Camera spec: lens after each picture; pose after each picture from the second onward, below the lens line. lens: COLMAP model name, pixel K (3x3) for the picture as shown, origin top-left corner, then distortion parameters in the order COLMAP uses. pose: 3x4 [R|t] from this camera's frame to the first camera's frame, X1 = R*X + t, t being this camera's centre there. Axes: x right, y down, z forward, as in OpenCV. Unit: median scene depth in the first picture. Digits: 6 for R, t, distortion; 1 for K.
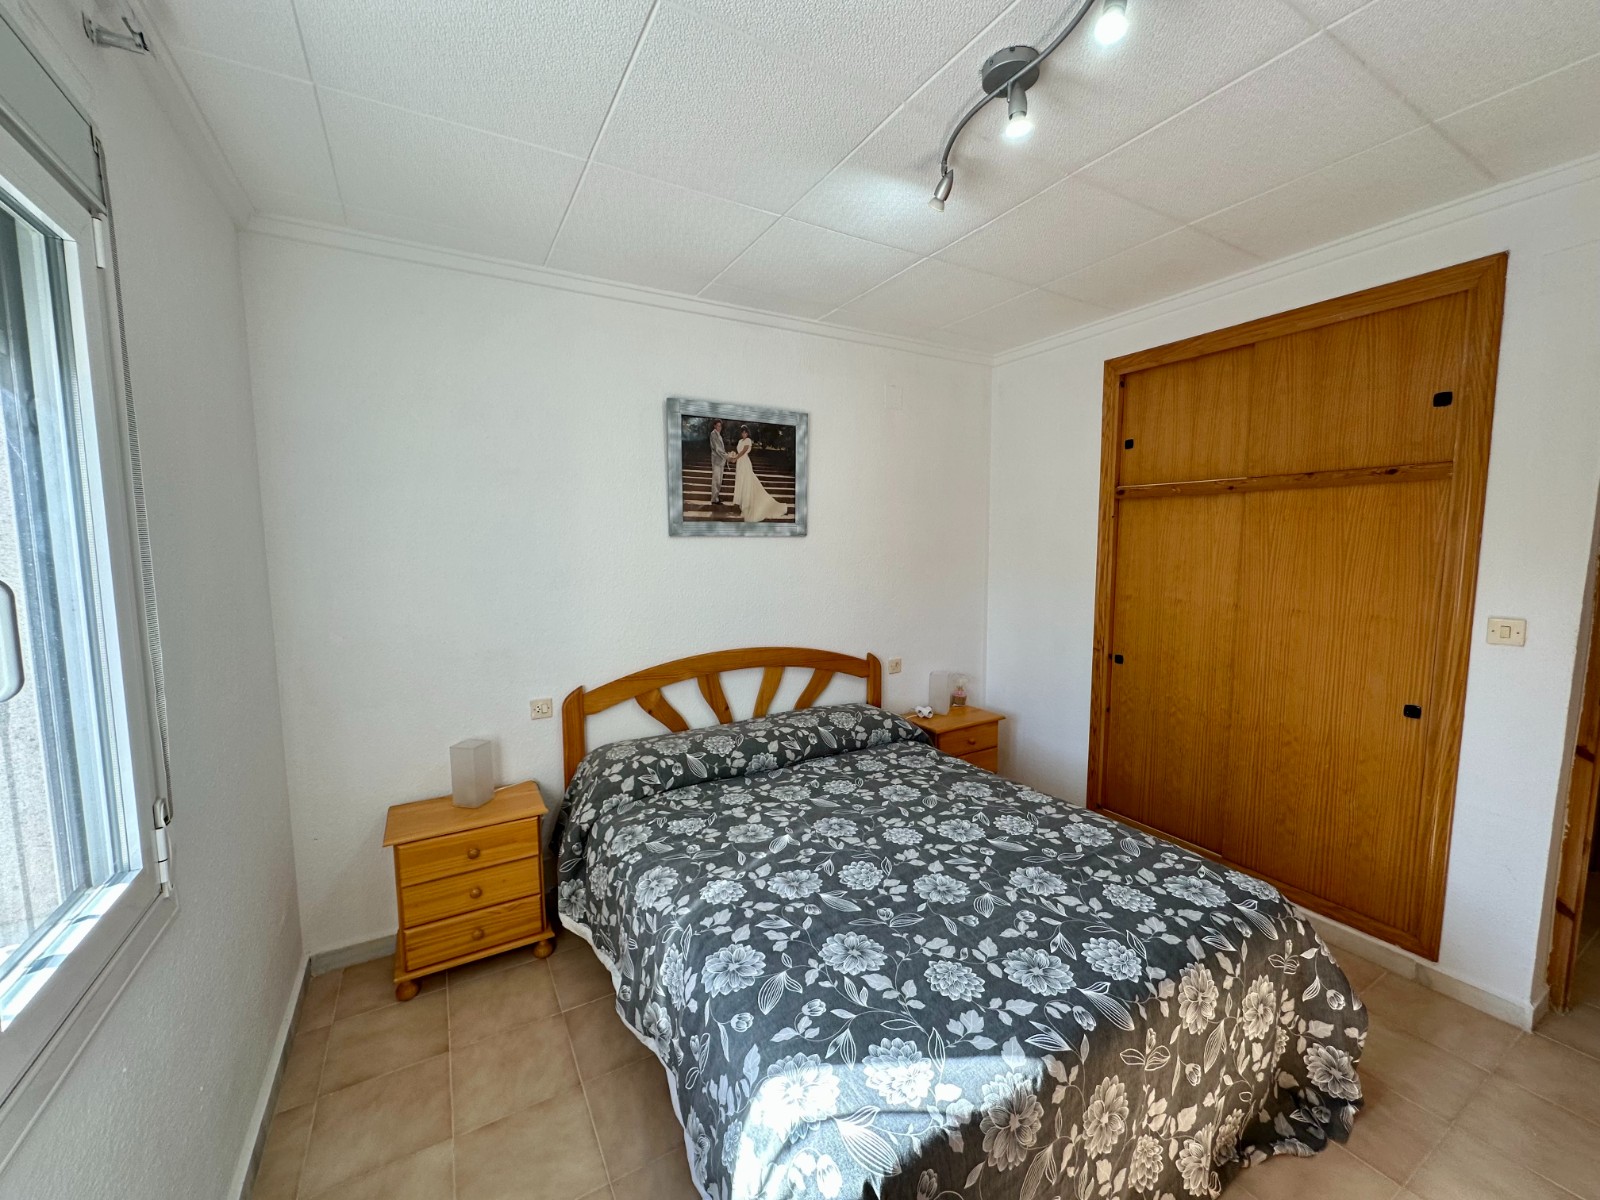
lens RADIAL K [[635.4, 0, 803.5], [0, 635.4, 601.6], [0, 0, 1]] dist [-0.007366, 0.001989]
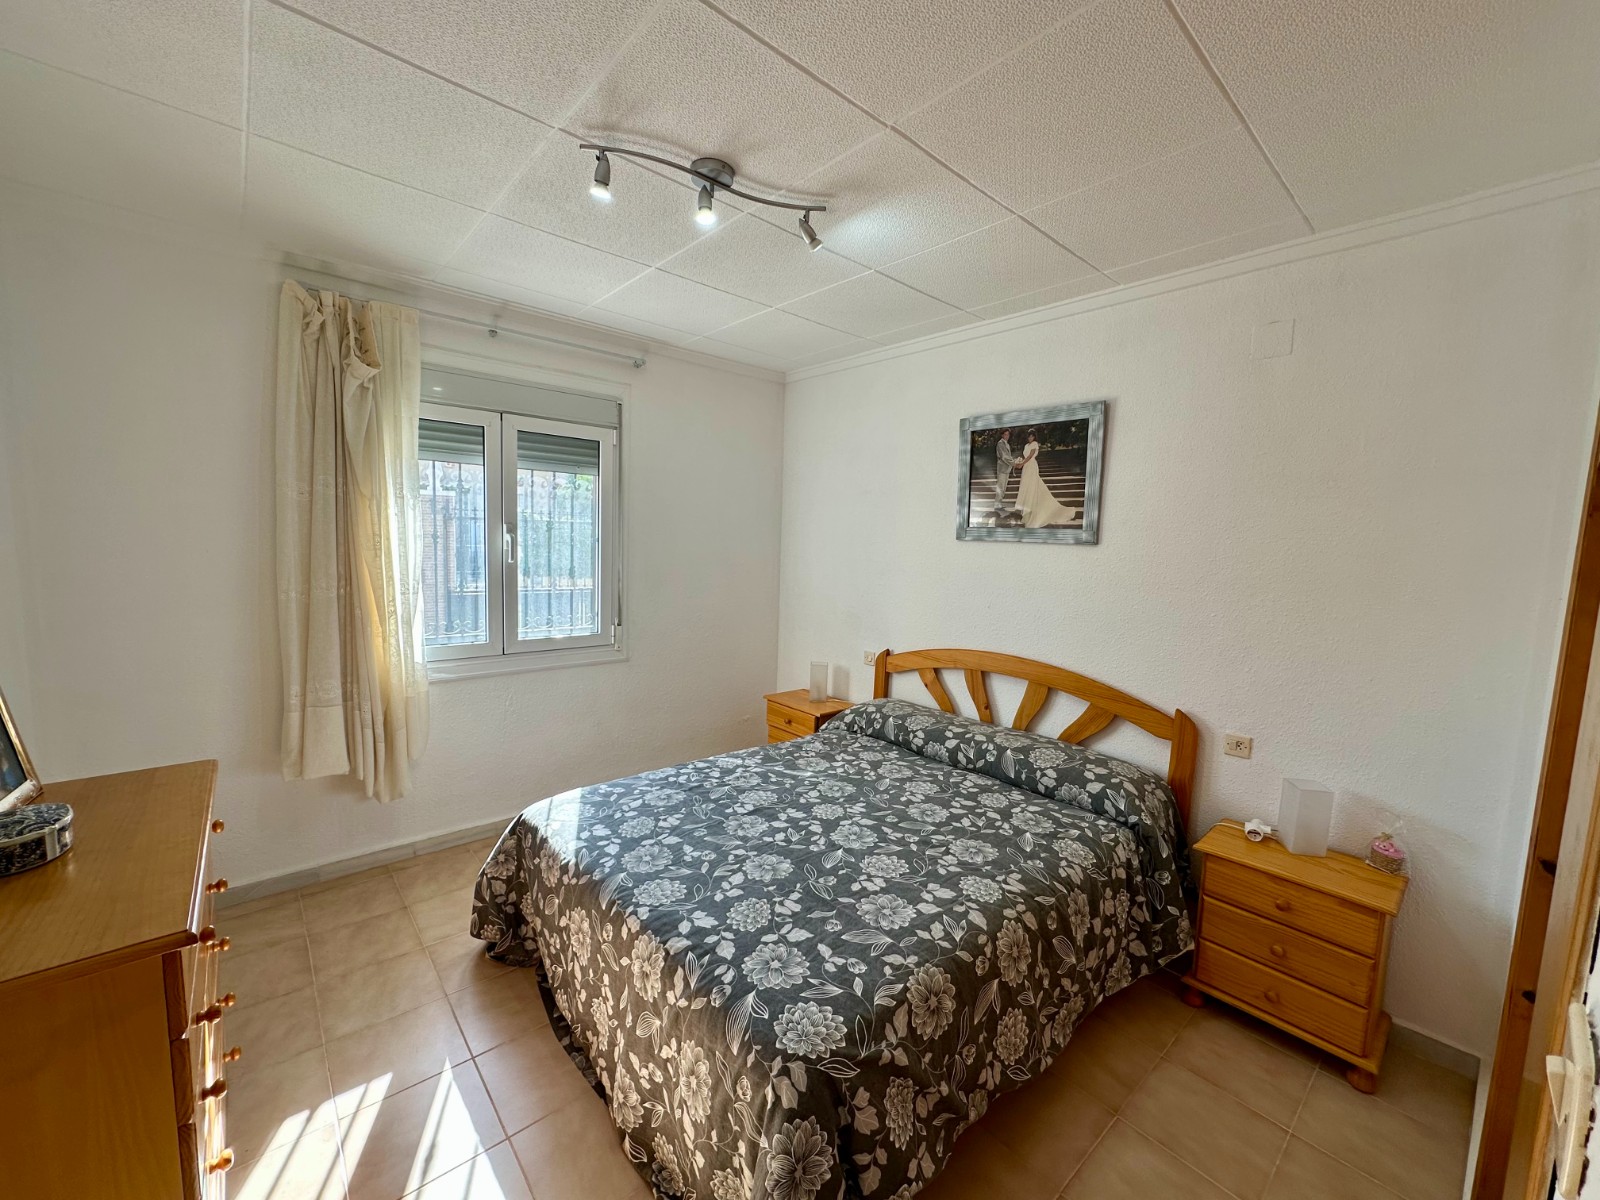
lens RADIAL K [[635.4, 0, 797.1], [0, 635.4, 599.0], [0, 0, 1]] dist [-0.007366, 0.001989]
pose [[0.188505, 0.110183, -0.975872, 0.873526], [-0.131050, 0.987622, 0.086195, -0.059312], [0.973289, 0.111639, 0.200611, 0.510723]]
